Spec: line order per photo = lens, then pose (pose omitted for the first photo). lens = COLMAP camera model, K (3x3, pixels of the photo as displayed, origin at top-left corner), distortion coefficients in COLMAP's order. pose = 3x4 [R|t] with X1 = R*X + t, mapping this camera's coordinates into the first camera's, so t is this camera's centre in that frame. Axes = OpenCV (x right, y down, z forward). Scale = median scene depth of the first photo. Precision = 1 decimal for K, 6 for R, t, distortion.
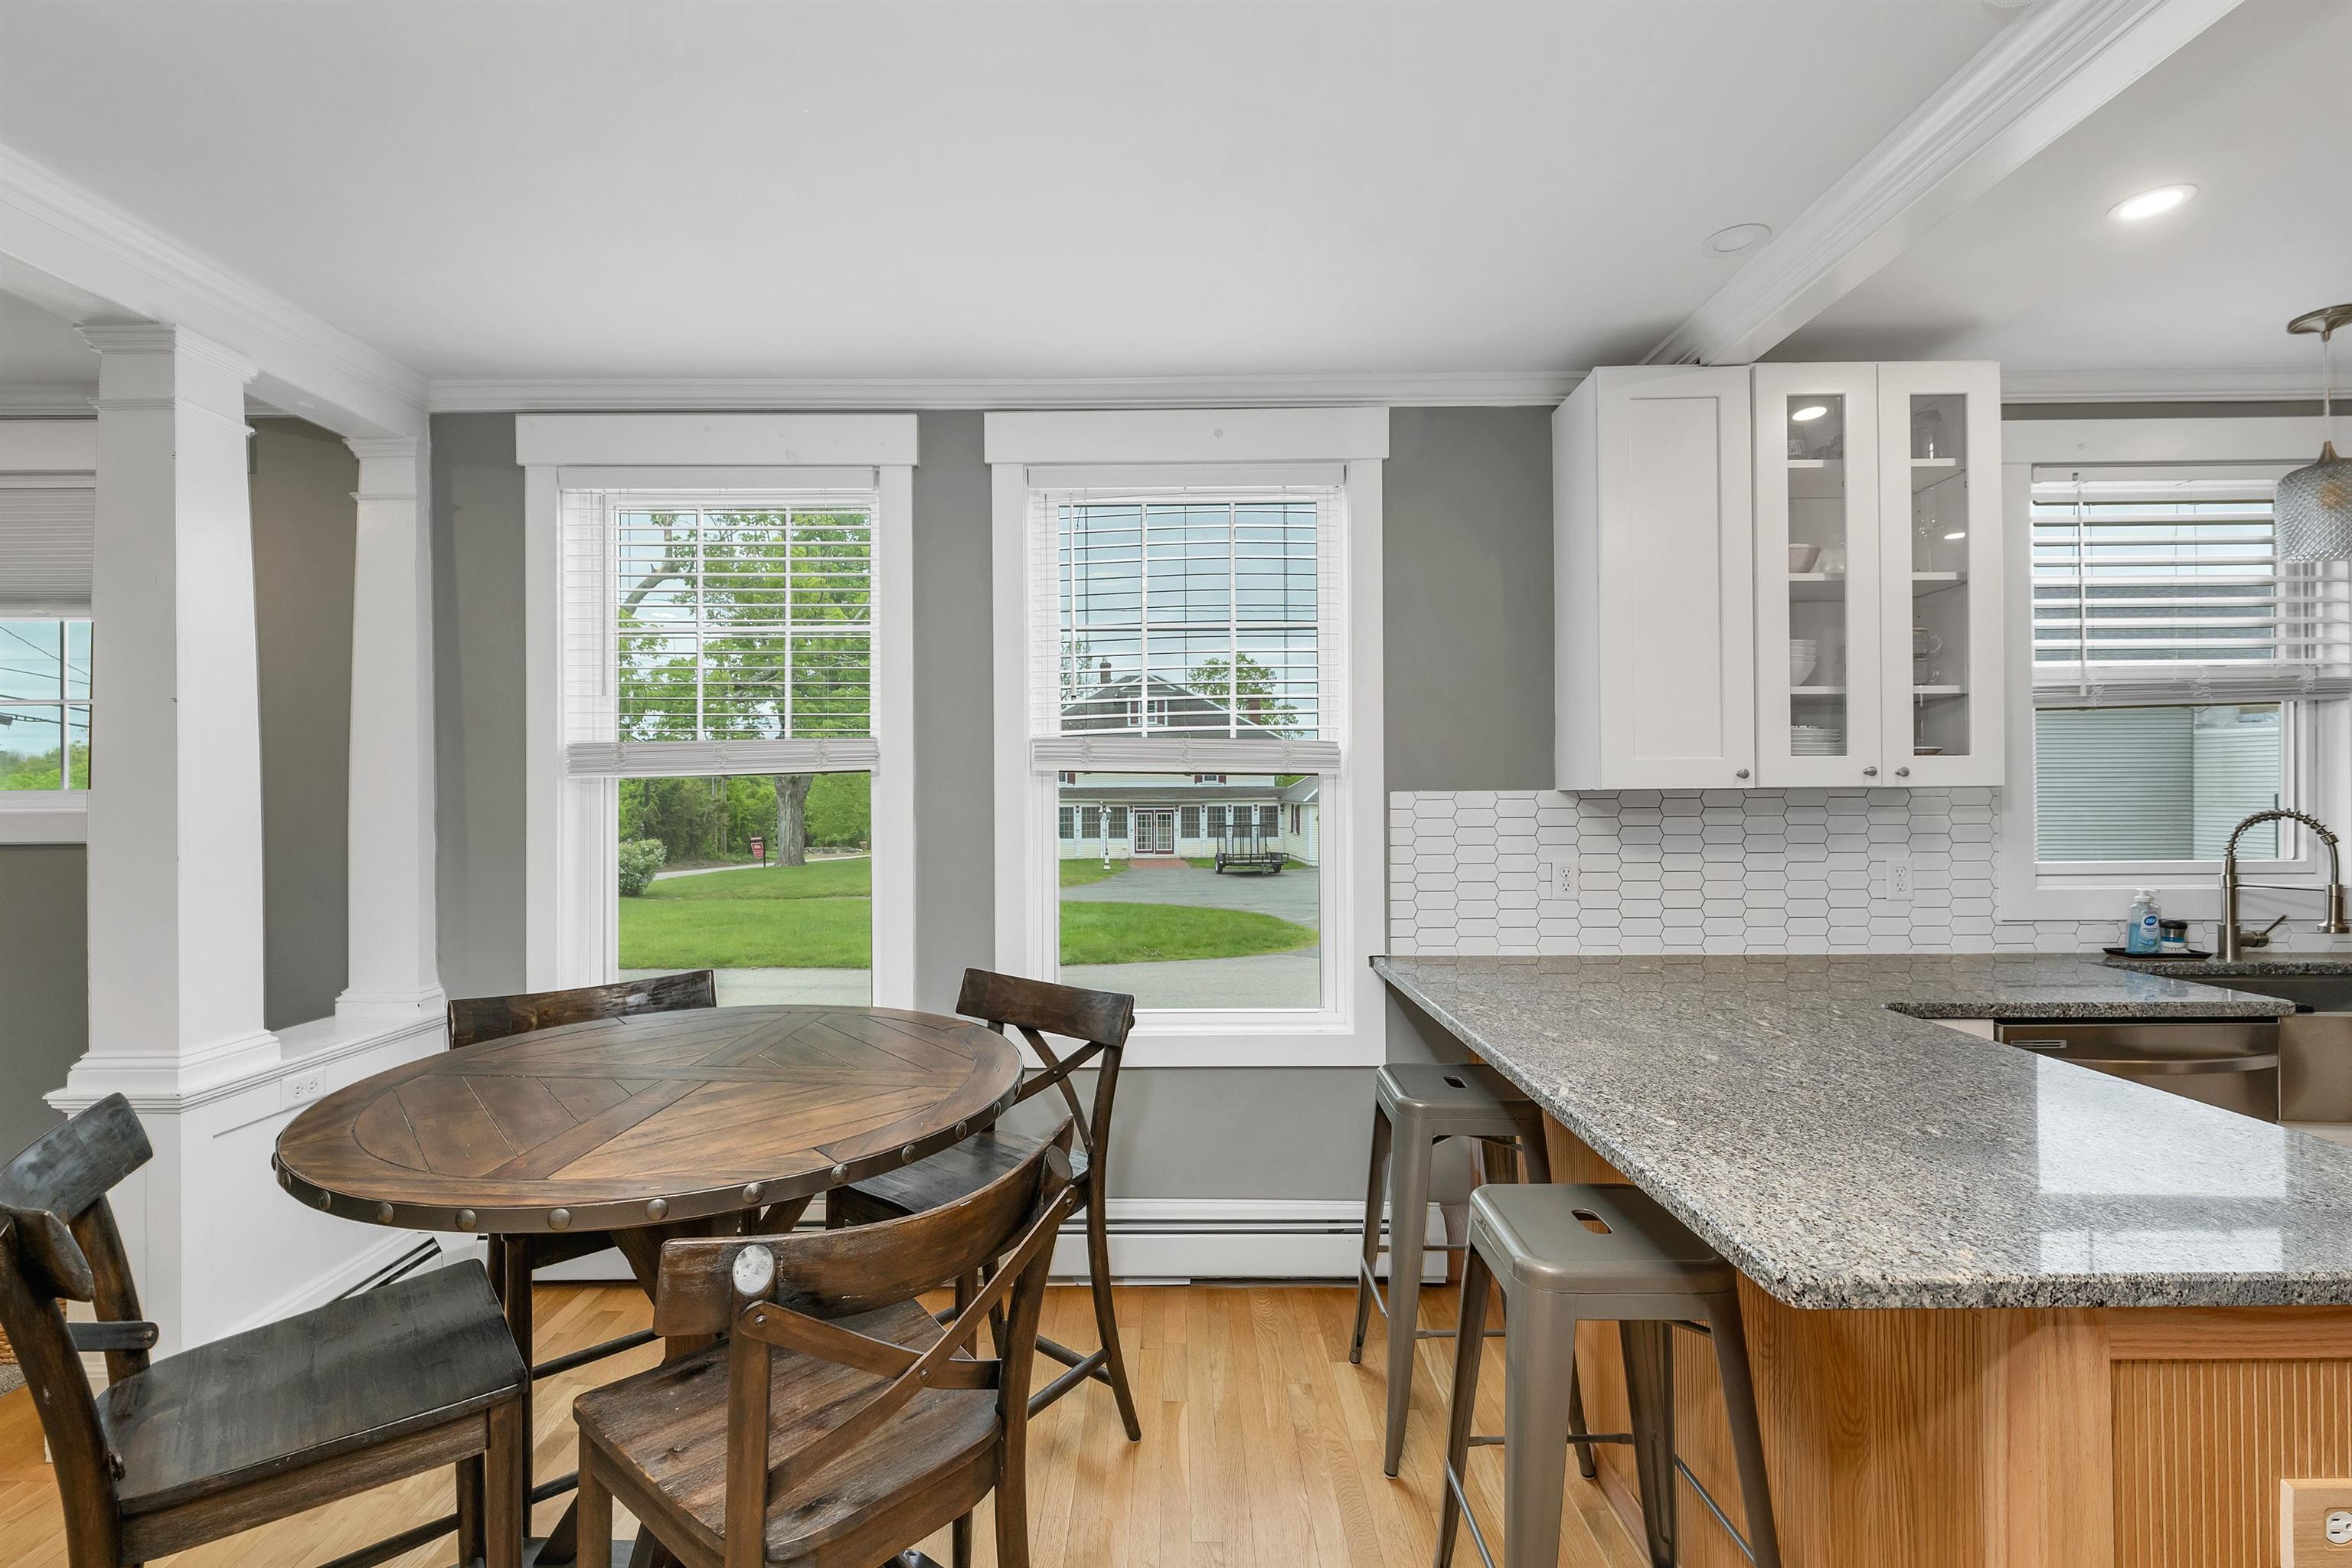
lens RADIAL K [[997.4, 0, 1177.9], [0, 997.4, 790.8], [0, 0, 1]] dist [0.009490, -0.001049]
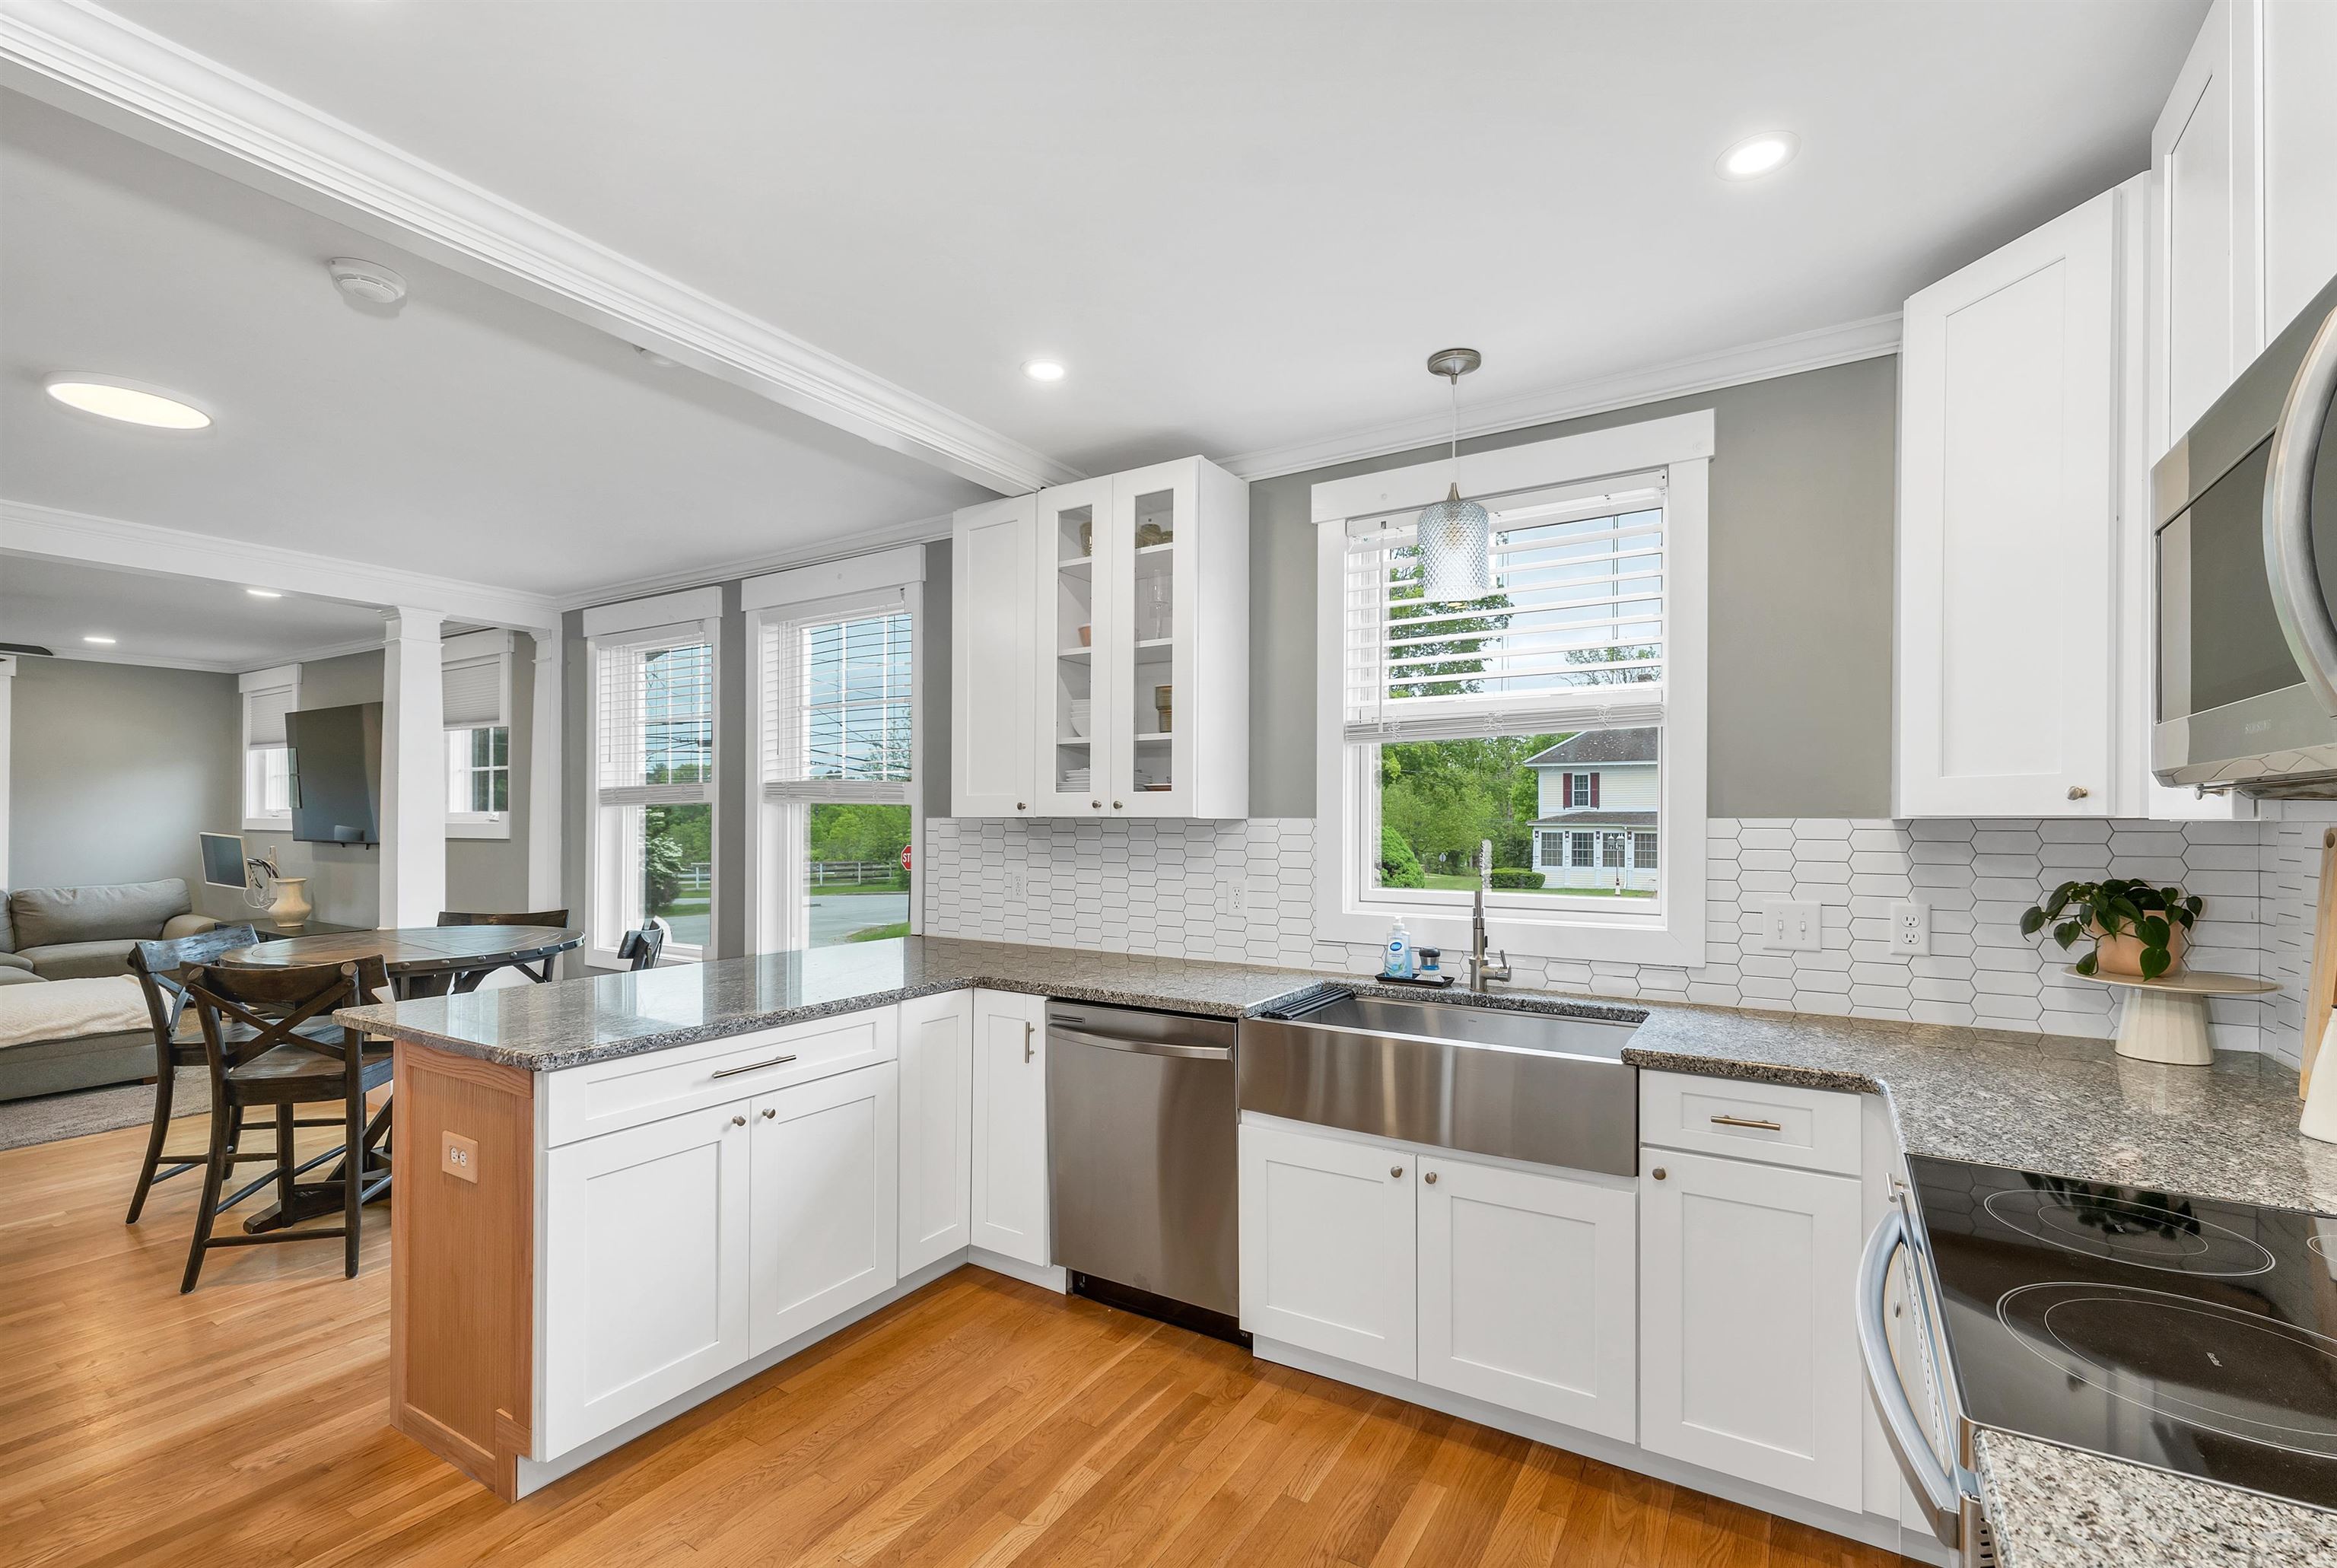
lens RADIAL K [[1026.5, 0, 1203.9], [0, 1026.5, 826.1], [0, 0, 1]] dist [-0.000987, 0.000152]
pose [[0.850288, 0.013306, -0.526149, 1.346158], [-0.007110, 0.999880, 0.013796, -0.010144], [0.526269, -0.007989, 0.850280, -0.017974]]
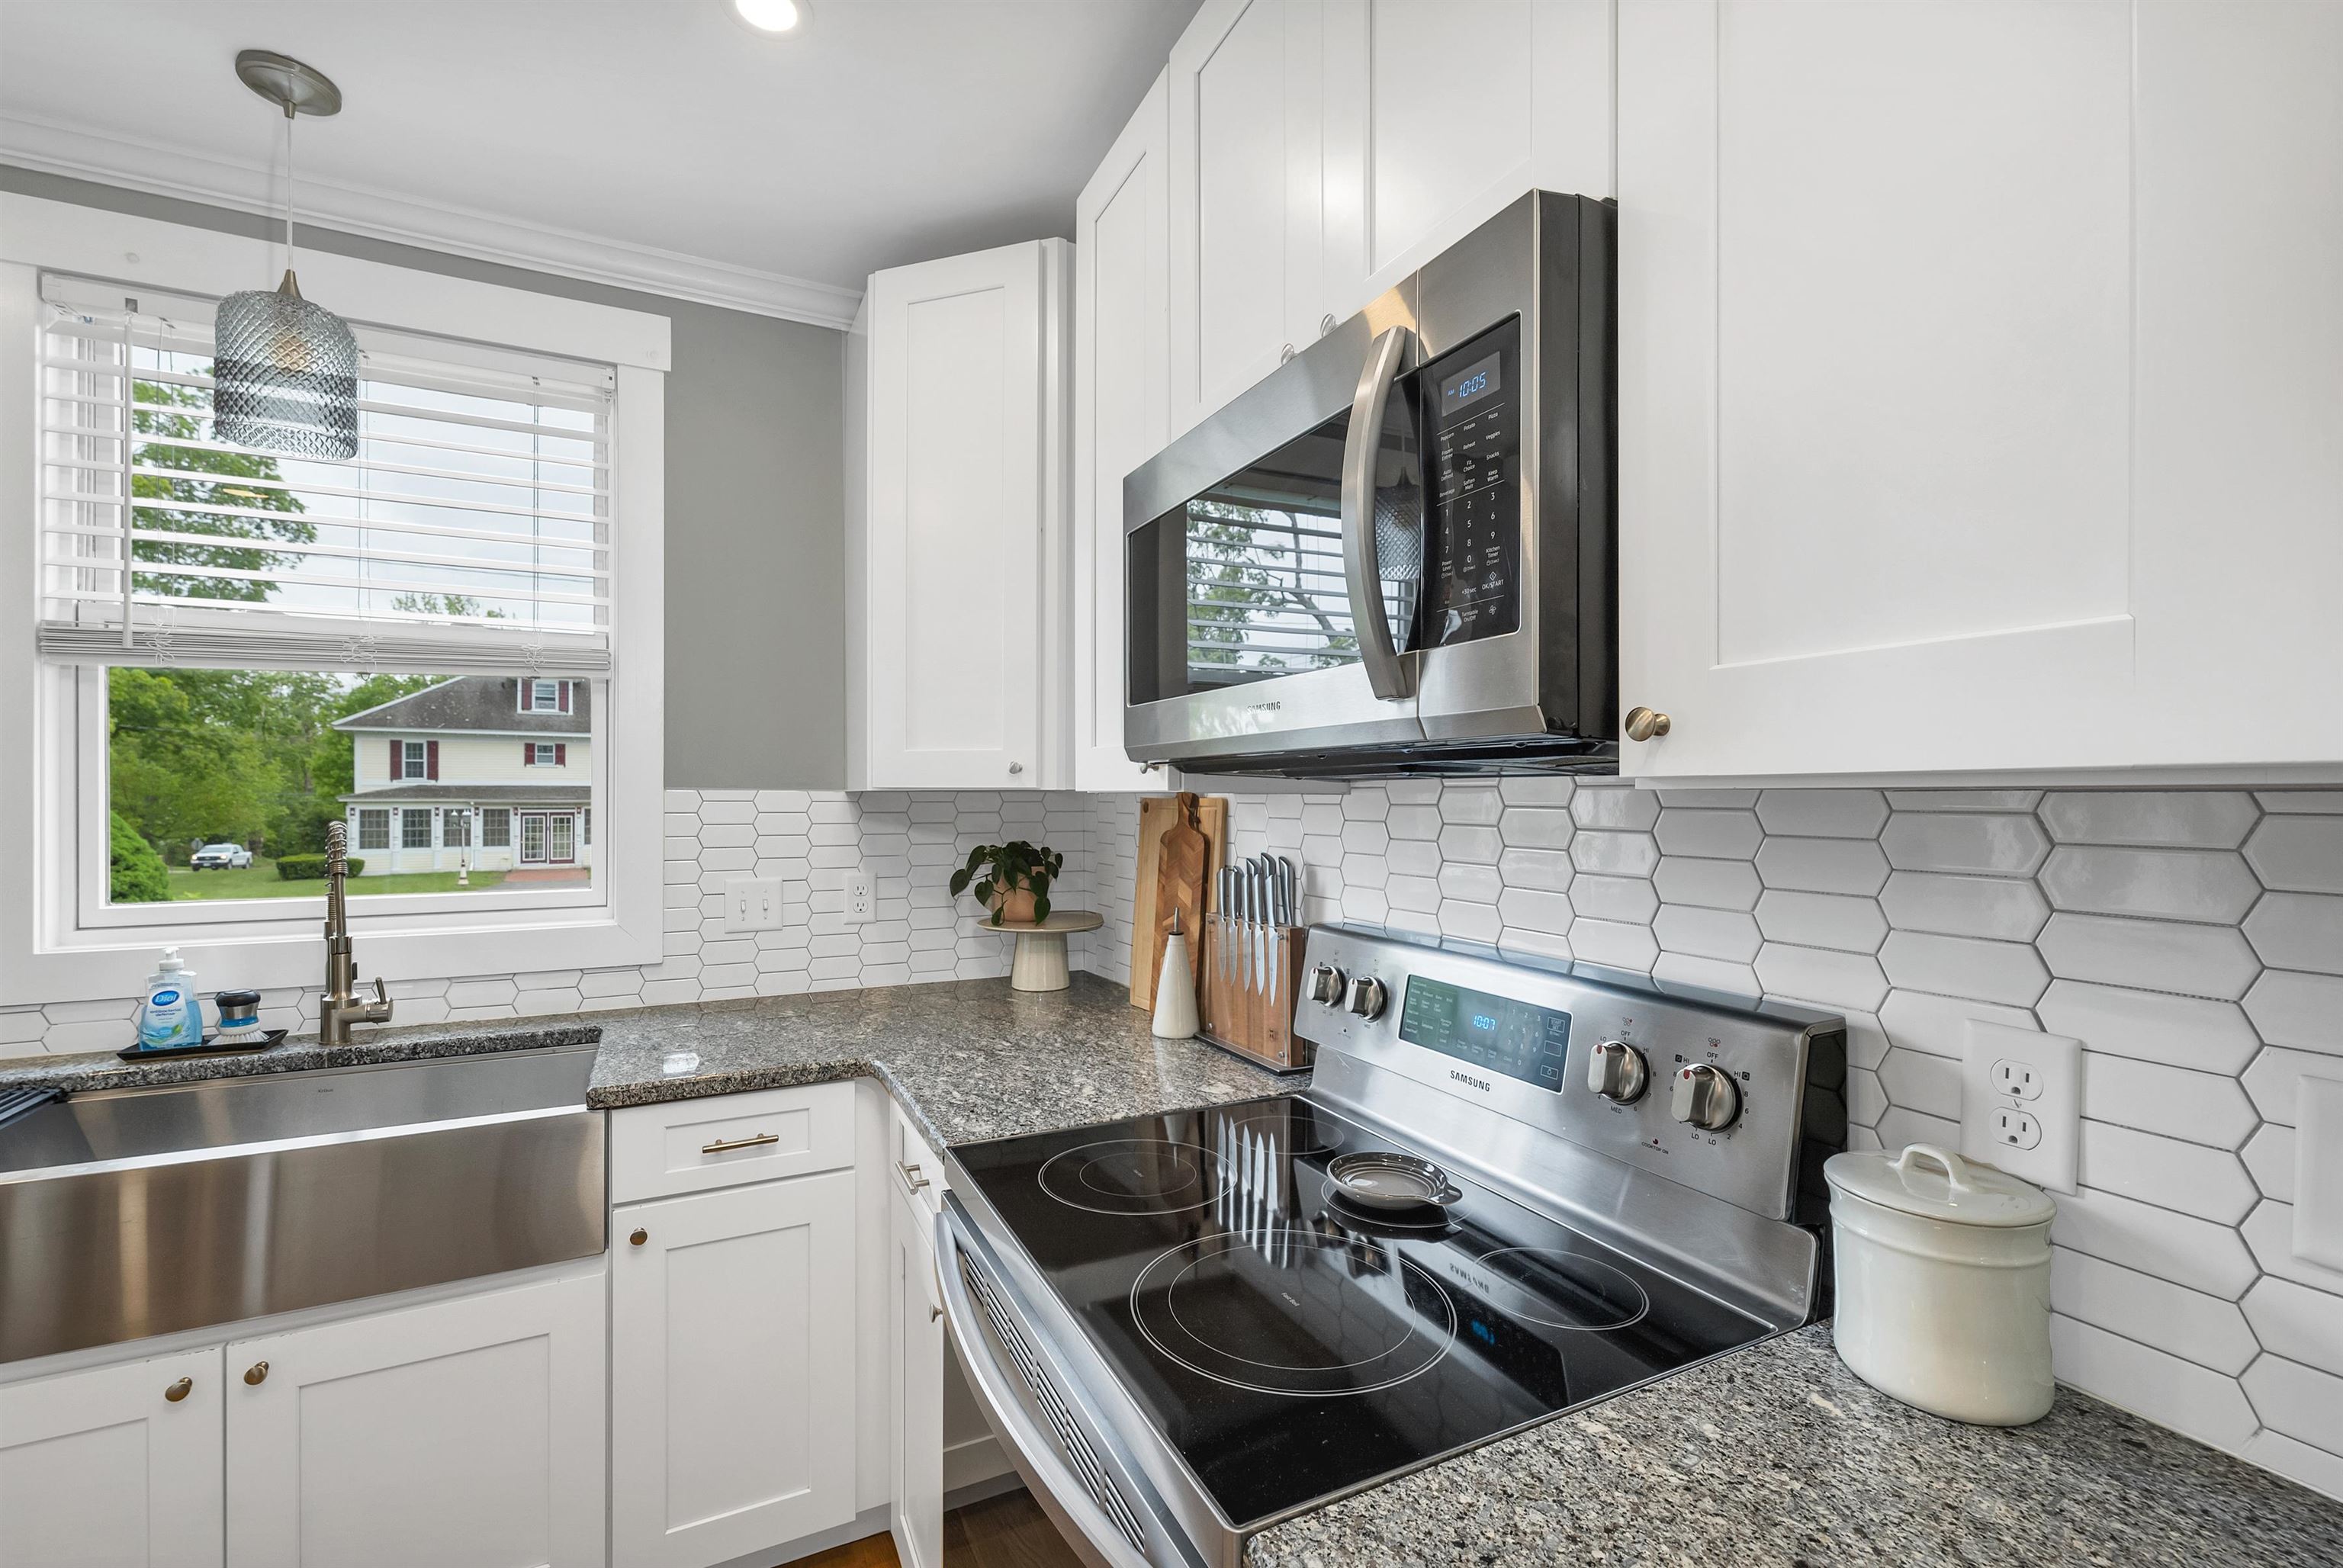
lens RADIAL K [[993.5, 0, 1132.9], [0, 993.5, 794.1], [0, 0, 1]] dist [0.009490, -0.001049]
pose [[0.910925, 0.010528, 0.412439, 1.252837], [-0.010741, 0.999941, -0.001801, -0.006608], [-0.412433, -0.002789, 0.910984, 0.159349]]
